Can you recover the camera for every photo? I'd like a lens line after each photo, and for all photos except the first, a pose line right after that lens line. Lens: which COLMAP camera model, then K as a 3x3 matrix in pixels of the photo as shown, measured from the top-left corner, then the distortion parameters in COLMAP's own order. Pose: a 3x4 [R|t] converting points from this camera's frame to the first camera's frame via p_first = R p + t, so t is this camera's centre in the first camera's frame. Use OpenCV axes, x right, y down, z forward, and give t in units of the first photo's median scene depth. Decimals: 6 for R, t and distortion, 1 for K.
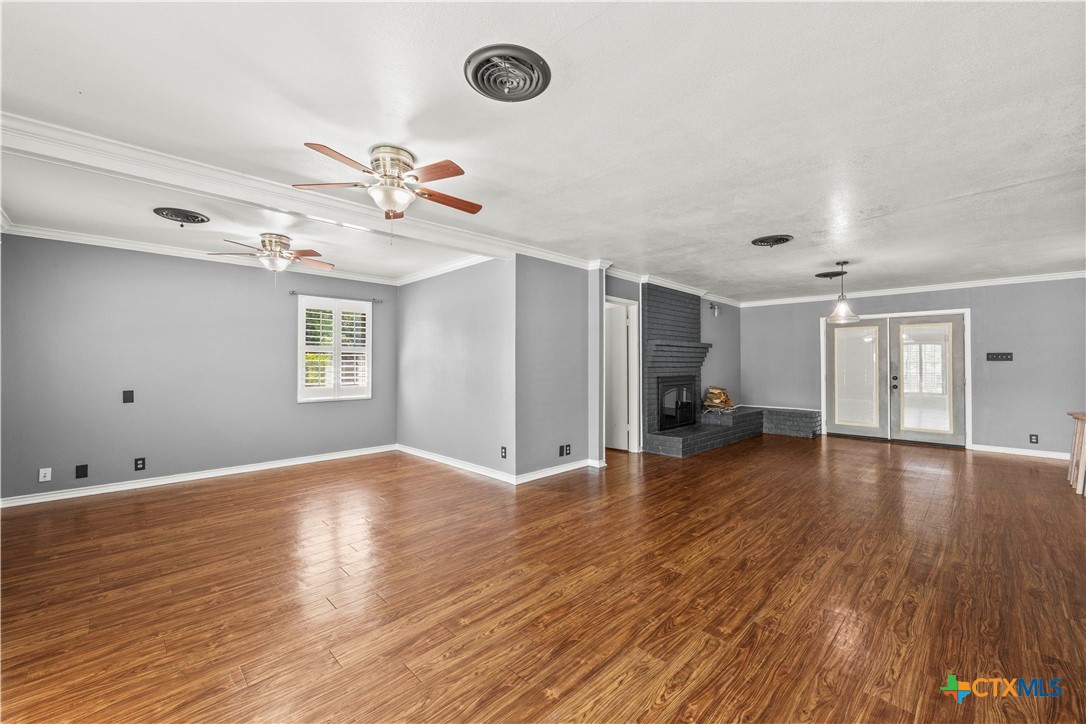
lens RADIAL K [[433.2, 0, 545.9], [0, 433.2, 357.1], [0, 0, 1]] dist [0.001213, -0.000181]
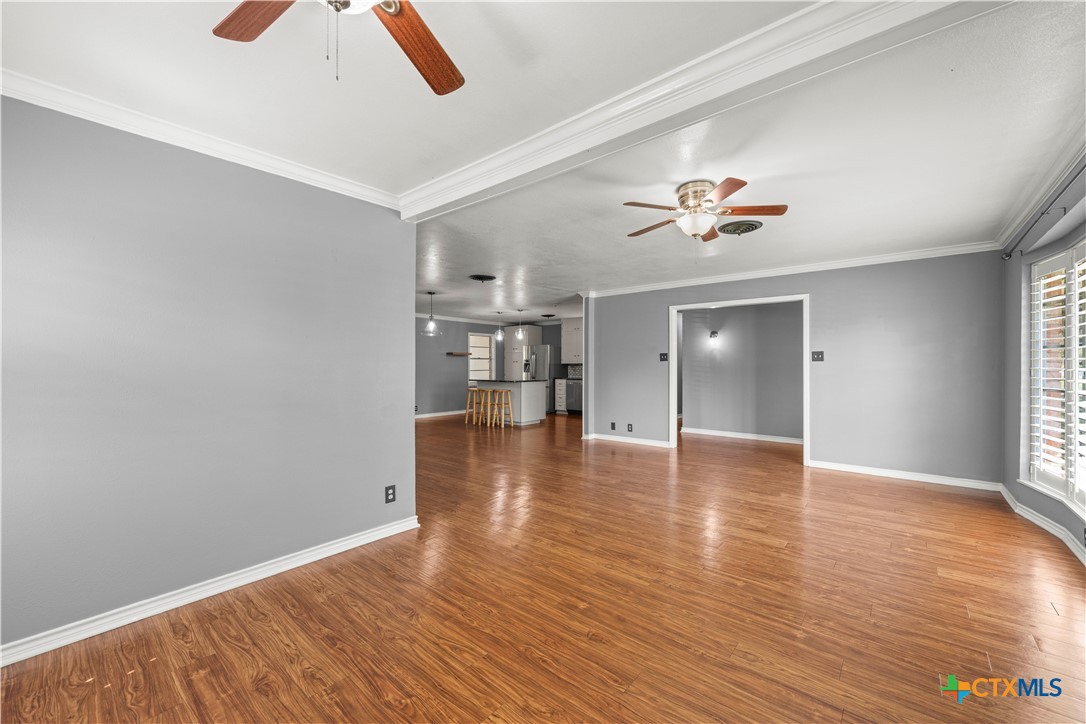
lens RADIAL K [[430.5, 0, 548.0], [0, 430.5, 365.1], [0, 0, 1]] dist [0.000041, -0.000154]
pose [[-0.089427, -0.002043, 0.995991, -0.629004], [-0.012443, 0.999922, 0.000934, 0.008449], [-0.995916, -0.012310, -0.089446, 0.637874]]
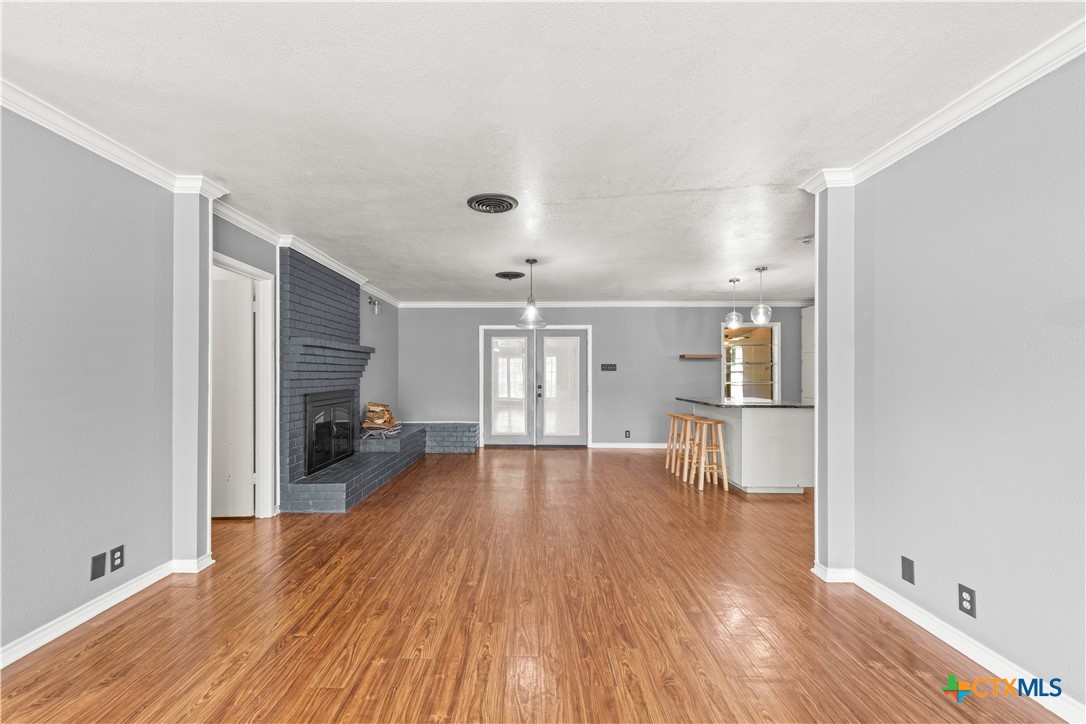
lens RADIAL K [[443.0, 0, 517.8], [0, 443.0, 370.0], [0, 0, 1]] dist [-0.001886, -0.000191]
pose [[0.726701, 0.003219, 0.686946, 0.031339], [-0.009381, 0.999942, 0.005239, 0.002456], [-0.686889, -0.010251, 0.726690, 0.302447]]
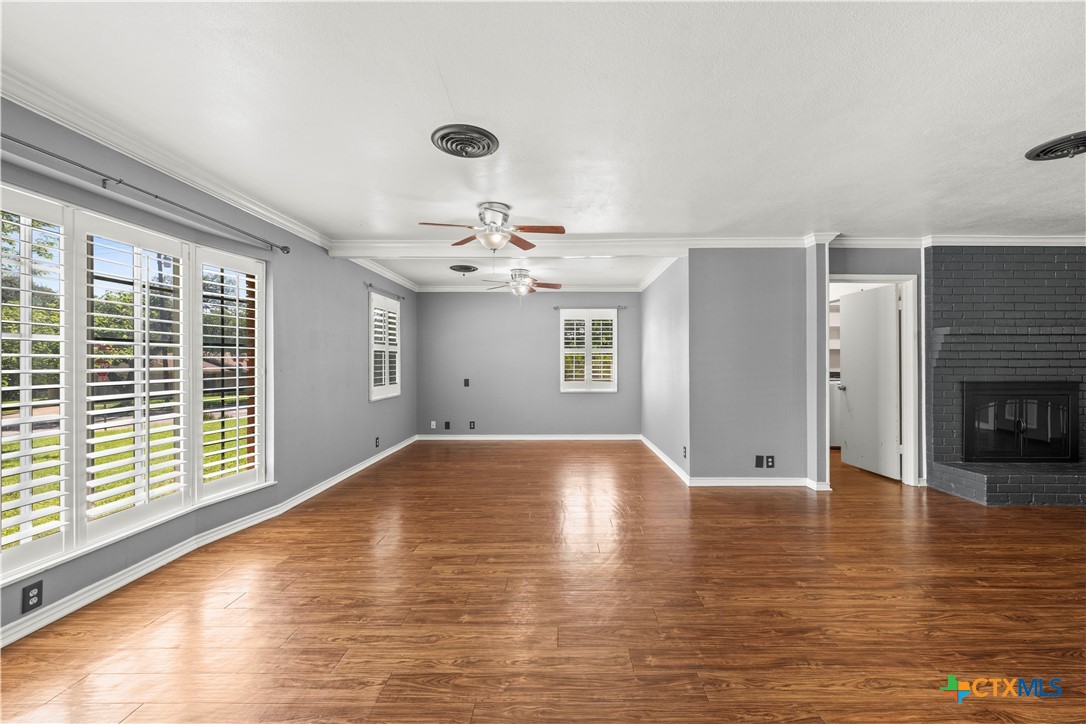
lens RADIAL K [[431.2, 0, 560.2], [0, 431.2, 360.1], [0, 0, 1]] dist [0.000122, -0.000187]
pose [[0.704812, -0.004258, -0.709381, 0.313606], [0.012224, 0.999906, 0.006143, 0.000576], [0.709289, -0.013001, 0.704798, 0.084767]]
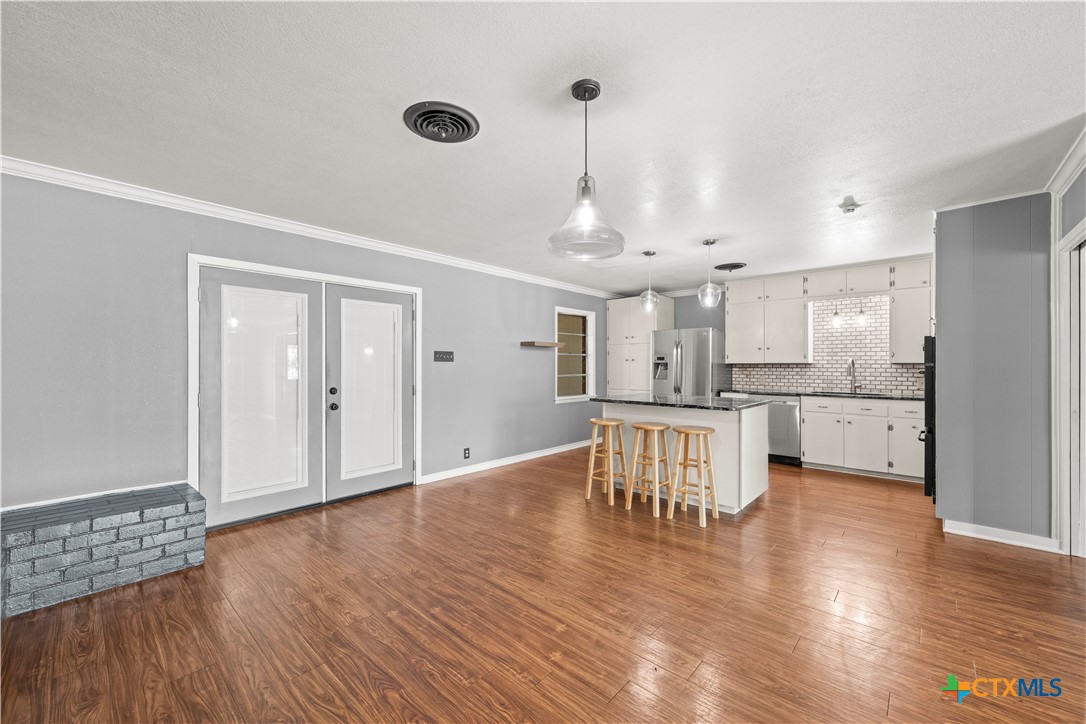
lens RADIAL K [[430.5, 0, 548.0], [0, 430.5, 365.1], [0, 0, 1]] dist [0.000041, -0.000154]
pose [[-0.057757, -0.002565, 0.998327, 0.276303], [-0.015128, 0.999884, 0.001694, 0.011356], [-0.998216, -0.015005, -0.057789, 0.899561]]
